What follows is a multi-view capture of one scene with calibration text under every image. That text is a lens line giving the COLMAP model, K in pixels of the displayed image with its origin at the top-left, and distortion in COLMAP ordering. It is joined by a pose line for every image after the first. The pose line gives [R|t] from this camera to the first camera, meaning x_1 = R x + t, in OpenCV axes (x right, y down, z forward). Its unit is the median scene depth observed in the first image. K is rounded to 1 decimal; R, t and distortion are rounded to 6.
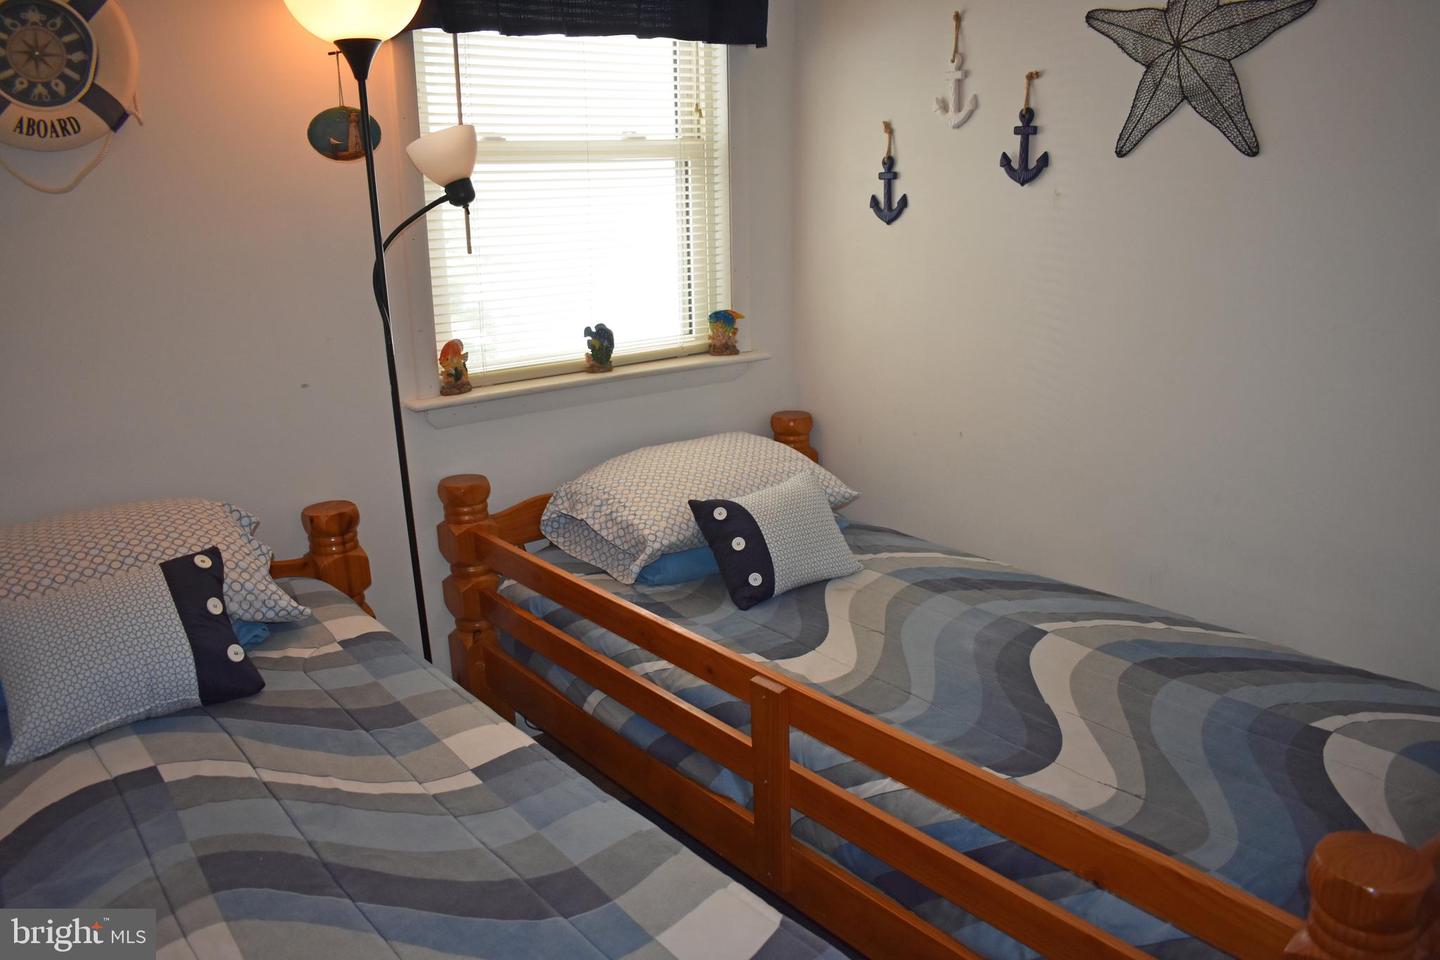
lens RADIAL K [[1113.1, 0, 720.2], [0, 1113.1, 485.6], [0, 0, 1]] dist [-0.098853, 0.017425]
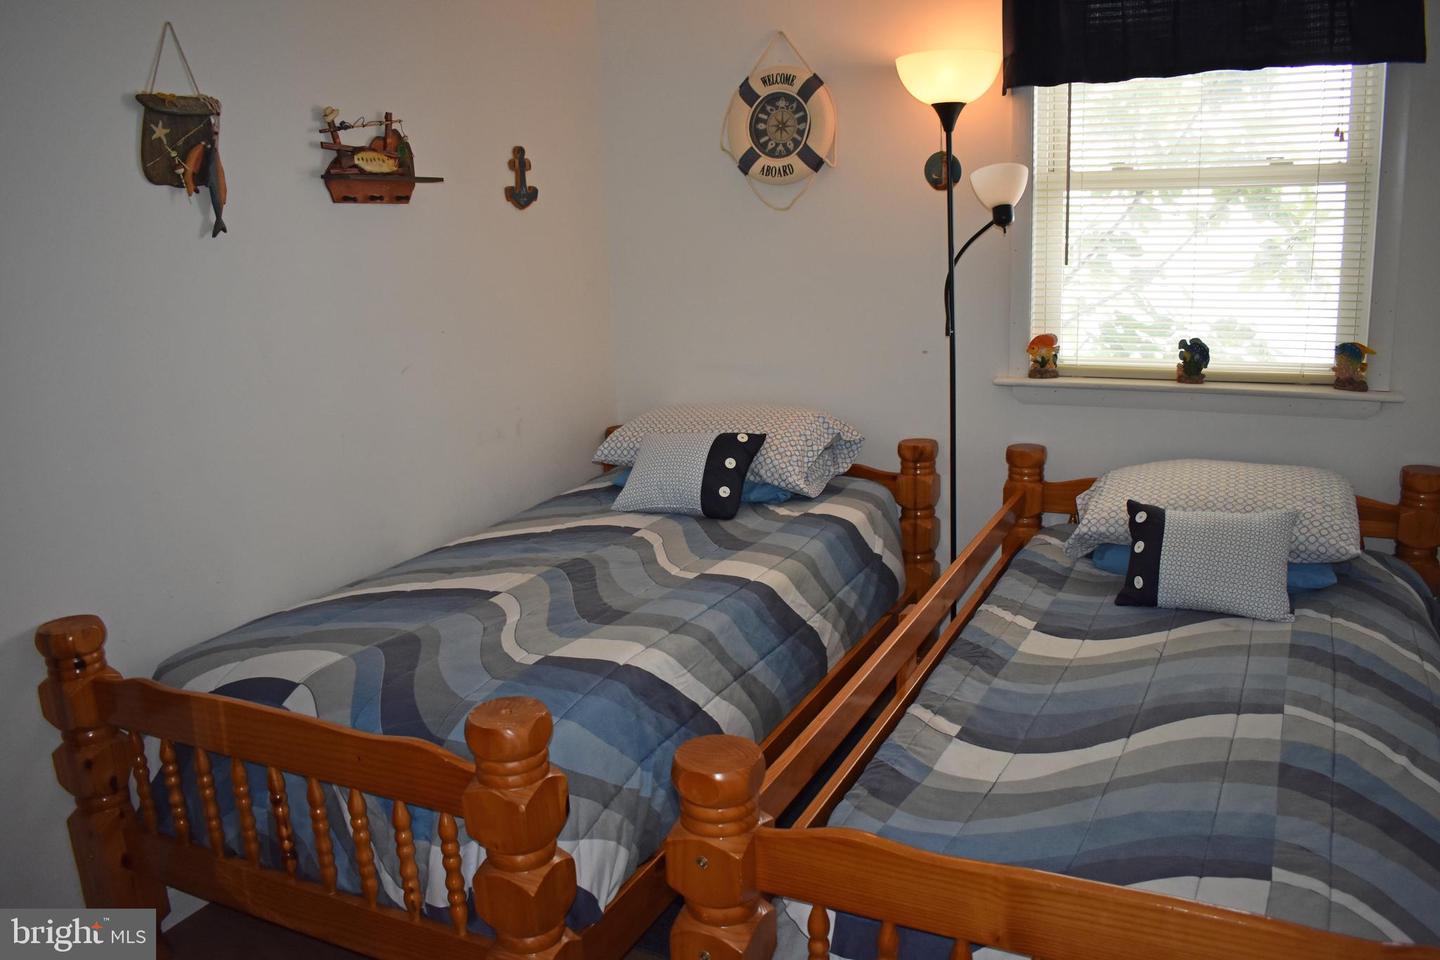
lens RADIAL K [[1113.1, 0, 720.2], [0, 1113.1, 485.6], [0, 0, 1]] dist [-0.098853, 0.017425]
pose [[0.431985, 0.219791, -0.874689, 0.830613], [-0.214014, 0.967130, 0.137324, -0.070322], [0.876120, 0.127874, 0.464824, 0.161669]]
